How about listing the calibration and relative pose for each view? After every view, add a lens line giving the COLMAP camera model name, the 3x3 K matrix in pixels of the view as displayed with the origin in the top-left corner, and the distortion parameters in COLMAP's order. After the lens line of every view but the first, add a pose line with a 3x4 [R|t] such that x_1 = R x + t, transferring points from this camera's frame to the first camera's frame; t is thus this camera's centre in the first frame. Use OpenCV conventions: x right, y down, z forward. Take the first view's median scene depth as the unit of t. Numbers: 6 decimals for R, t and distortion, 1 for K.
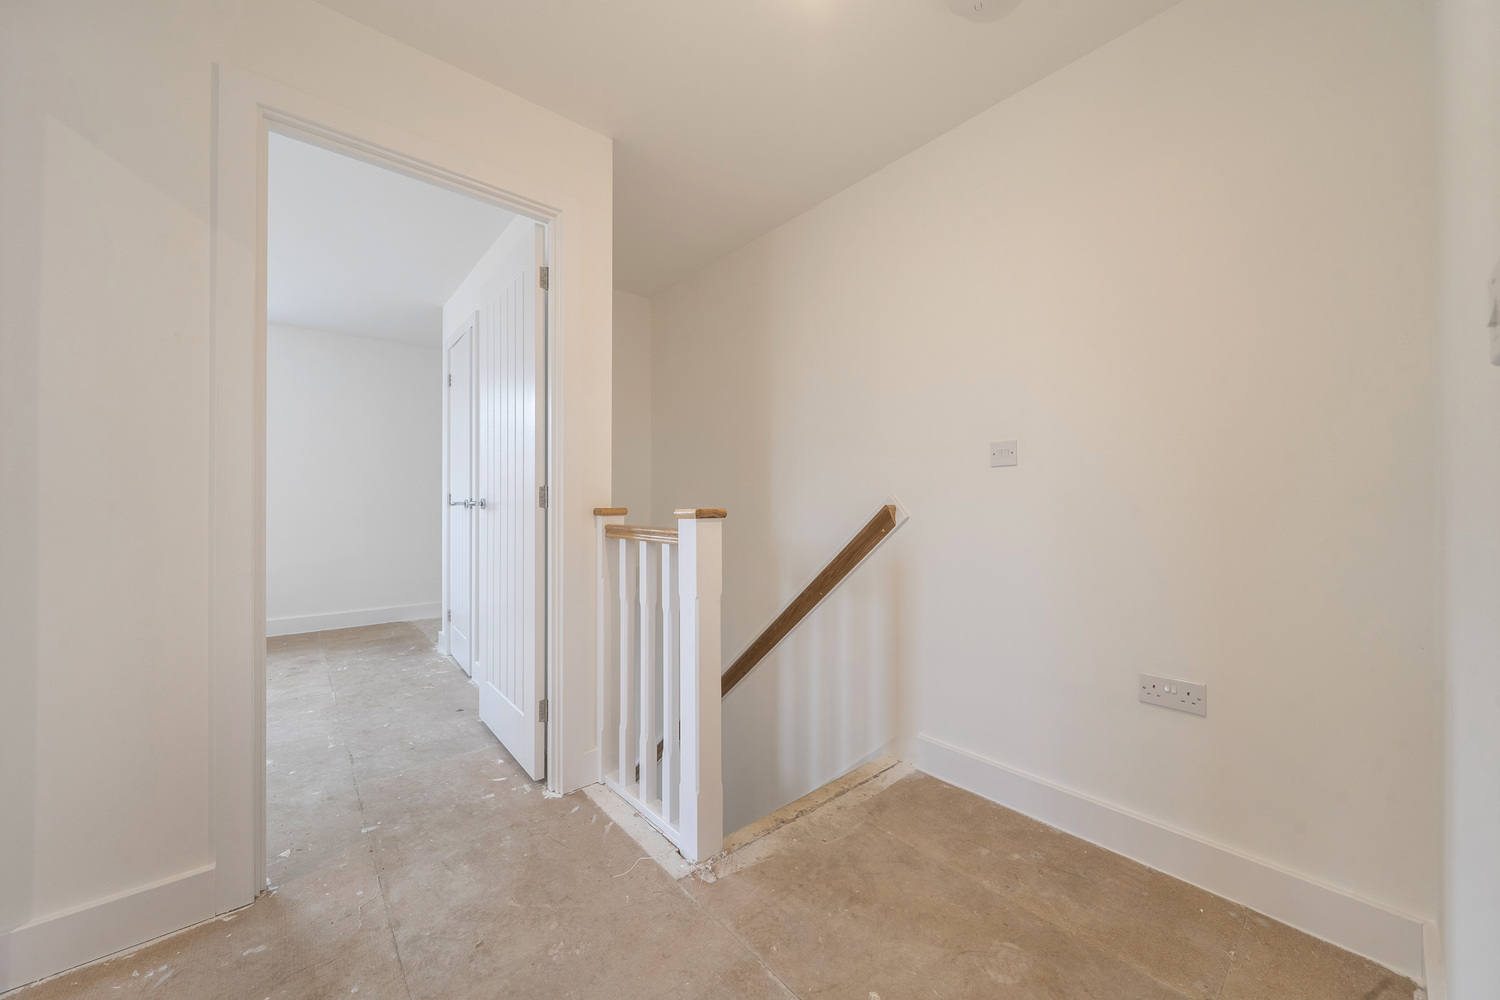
lens RADIAL K [[544.3, 0, 751.1], [0, 544.3, 499.4], [0, 0, 1]] dist [-0.003439, 0.000013]
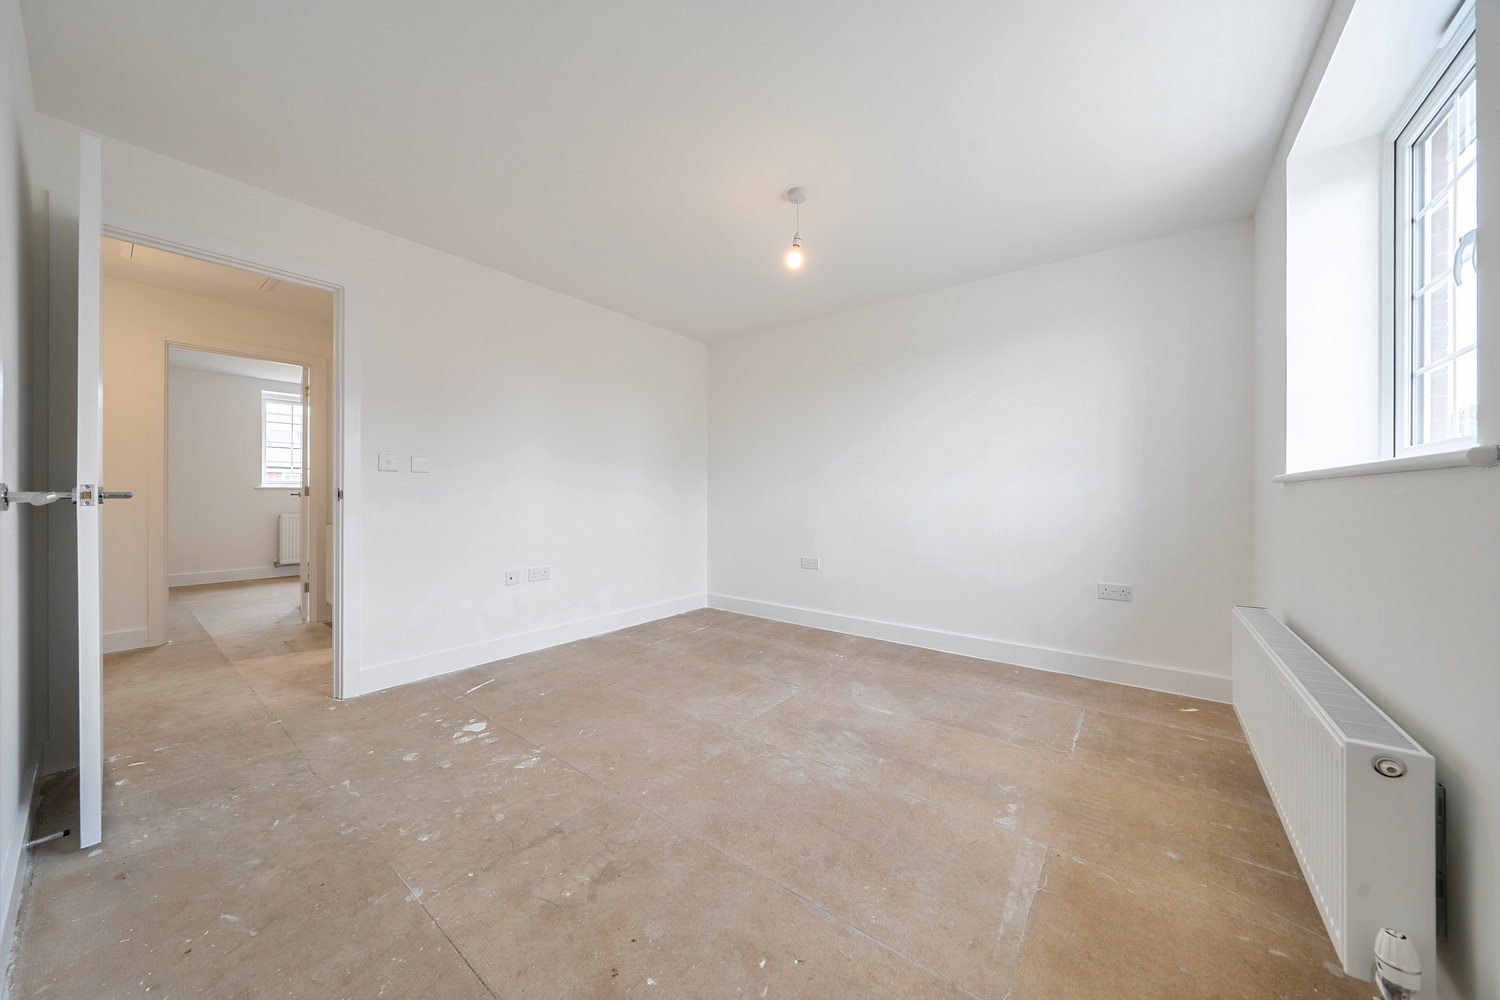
lens RADIAL K [[502.4, 0, 749.8], [0, 502.4, 495.9], [0, 0, 1]] dist [0.000383, -0.000001]
pose [[-0.977826, -0.000139, -0.209418, -1.225369], [-0.000231, 1.000000, 0.000414, 0.000014], [0.209418, 0.000453, -0.977826, 1.902181]]
